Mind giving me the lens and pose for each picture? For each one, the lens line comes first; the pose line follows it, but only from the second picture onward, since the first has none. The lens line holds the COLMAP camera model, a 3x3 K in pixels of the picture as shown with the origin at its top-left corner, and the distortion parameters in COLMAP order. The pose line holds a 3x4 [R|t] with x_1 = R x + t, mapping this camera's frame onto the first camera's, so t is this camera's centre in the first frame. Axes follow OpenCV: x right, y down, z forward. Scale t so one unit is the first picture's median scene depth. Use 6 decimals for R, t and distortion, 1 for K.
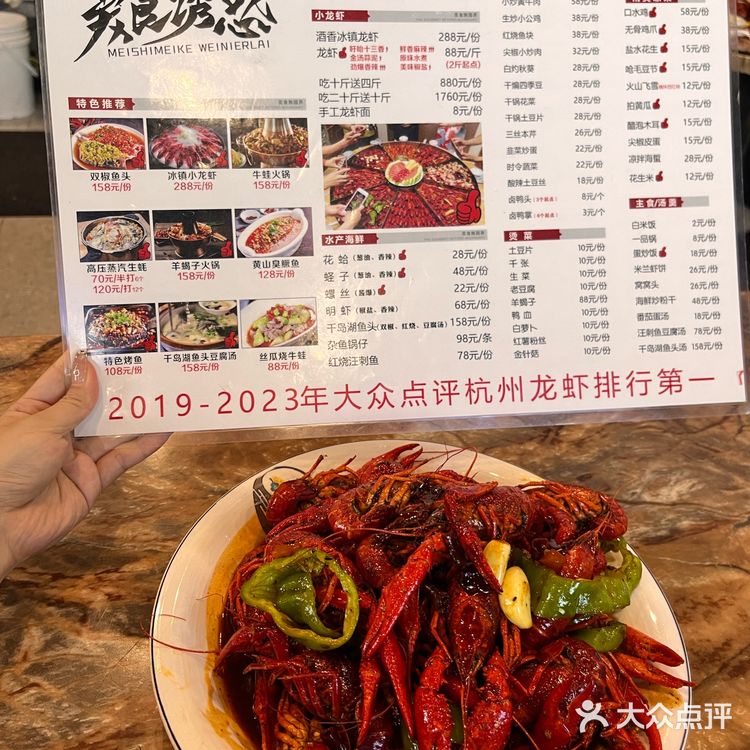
lens RADIAL K [[777.6, 0, 375.0], [0, 777.6, 375.0], [0, 0, 1]] dist [0.008096, 0.012837]
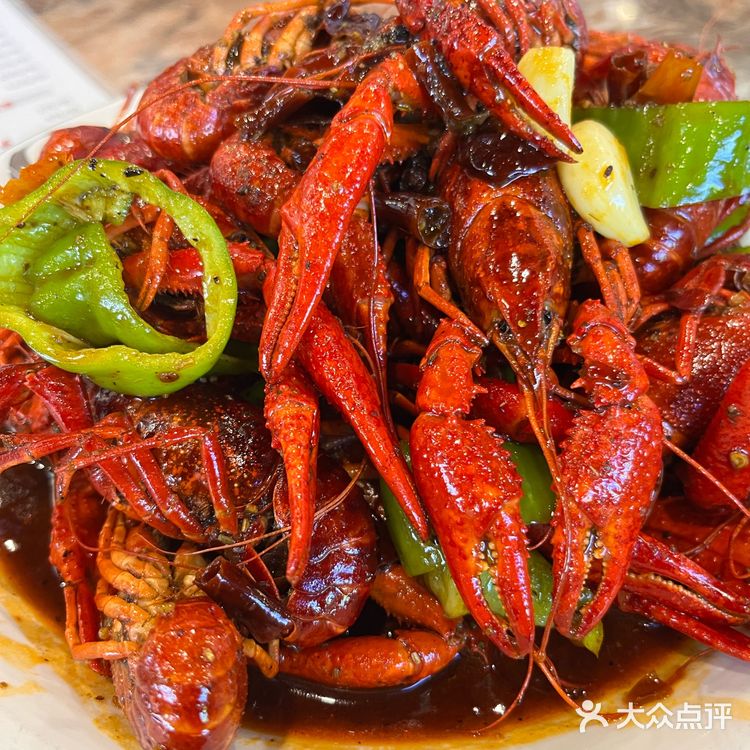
lens RADIAL K [[843.1, 0, 375.0], [0, 843.1, 375.0], [0, 0, 1]] dist [-0.008818, -0.020374]
pose [[0.975404, -0.199928, 0.092816, -0.000804], [0.173884, 0.956702, 0.233421, 0.264851], [-0.135464, -0.211541, 0.967936, 0.568061]]
